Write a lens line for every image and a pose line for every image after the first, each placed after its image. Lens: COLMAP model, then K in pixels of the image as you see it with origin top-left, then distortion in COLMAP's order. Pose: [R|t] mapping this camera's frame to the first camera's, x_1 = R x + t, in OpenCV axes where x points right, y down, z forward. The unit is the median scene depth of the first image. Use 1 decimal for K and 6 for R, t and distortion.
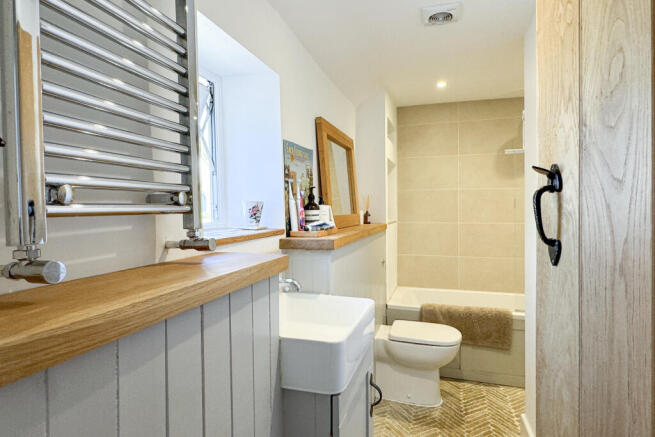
lens RADIAL K [[363.7, 0, 327.5], [0, 363.7, 217.2], [0, 0, 1]] dist [-0.017194, -0.000409]
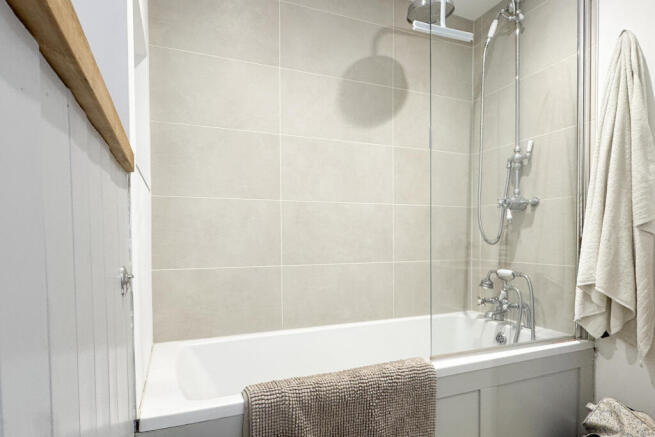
lens RADIAL K [[363.7, 0, 323.1], [0, 363.7, 244.3], [0, 0, 1]] dist [-0.017194, -0.000409]
pose [[0.766916, -0.013454, 0.641606, 0.088807], [0.019580, 0.999805, -0.002439, 0.094653], [-0.641449, 0.014434, 0.767030, 0.659507]]
